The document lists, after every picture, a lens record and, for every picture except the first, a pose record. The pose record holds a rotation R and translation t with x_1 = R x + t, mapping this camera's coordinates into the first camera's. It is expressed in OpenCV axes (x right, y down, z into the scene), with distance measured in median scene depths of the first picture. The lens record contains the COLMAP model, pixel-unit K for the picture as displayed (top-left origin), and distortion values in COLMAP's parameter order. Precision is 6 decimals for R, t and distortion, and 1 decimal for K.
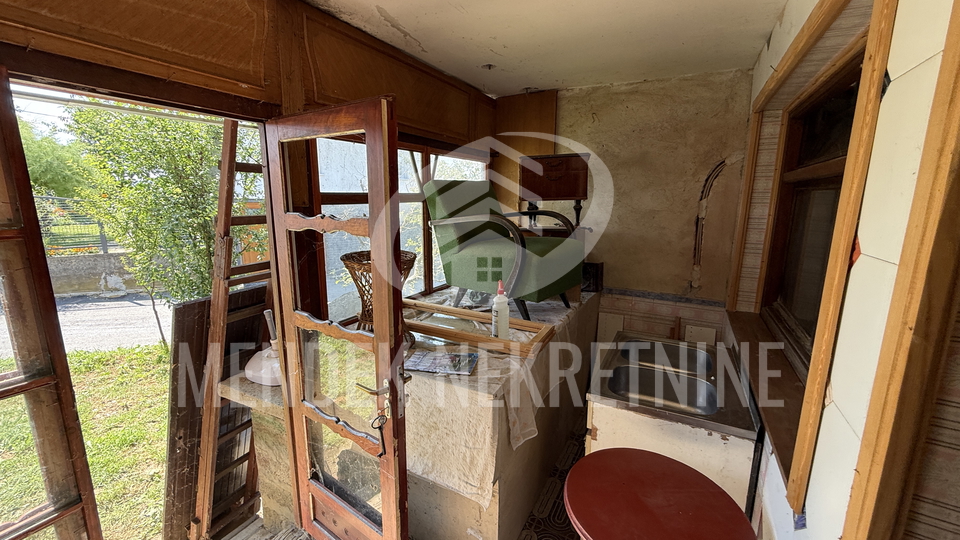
lens RADIAL K [[383.4, 0, 478.7], [0, 383.4, 268.7], [0, 0, 1]] dist [-0.000554, 0.000222]
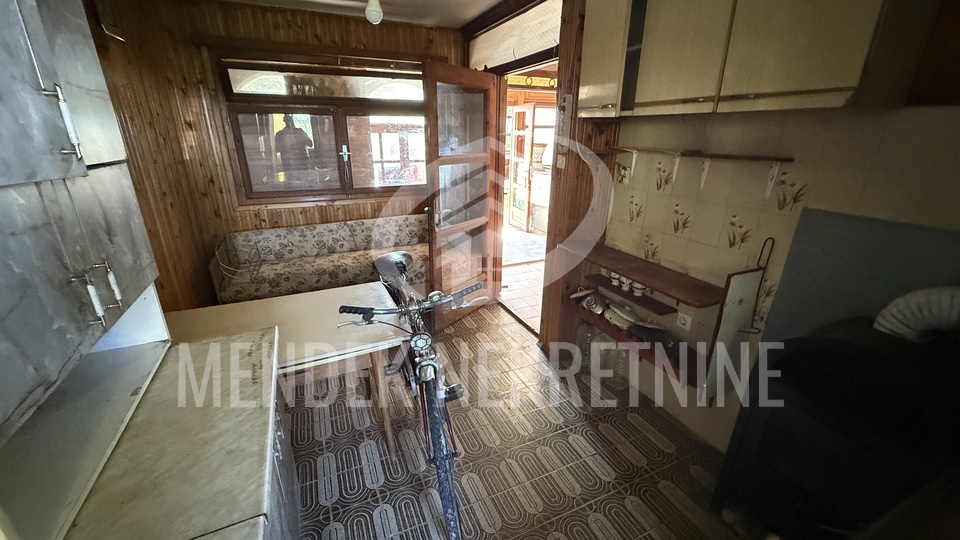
lens RADIAL K [[383.4, 0, 478.7], [0, 383.4, 268.7], [0, 0, 1]] dist [-0.000554, 0.000222]
pose [[0.801973, 0.203067, -0.561786, 1.488818], [-0.113971, 0.975186, 0.189798, 0.470051], [0.586388, -0.088186, 0.805216, -2.203889]]
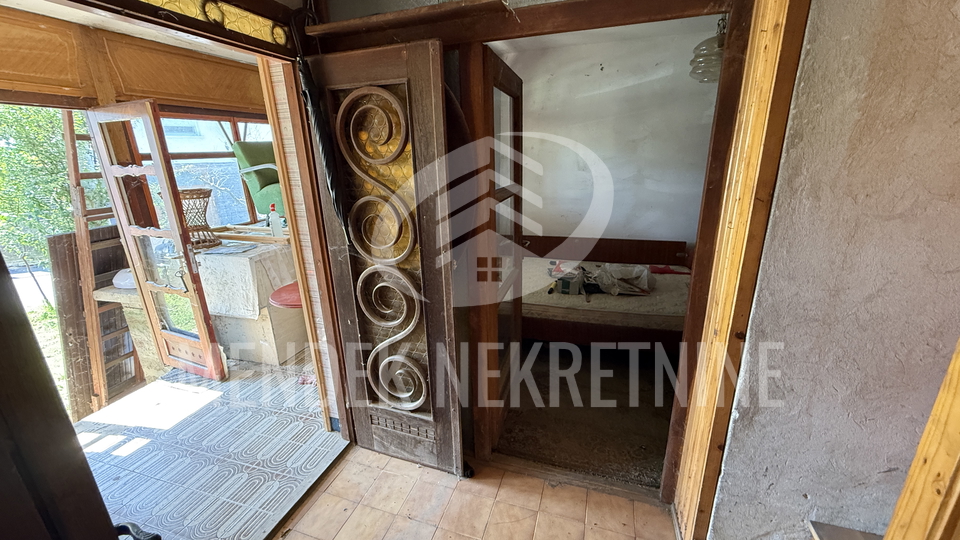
lens RADIAL K [[383.4, 0, 478.7], [0, 383.4, 268.7], [0, 0, 1]] dist [-0.000554, 0.000222]
pose [[0.982324, -0.088702, 0.164839, 0.659614], [0.070400, 0.991013, 0.113743, 0.192631], [-0.173447, -0.100128, 0.979740, -0.838275]]
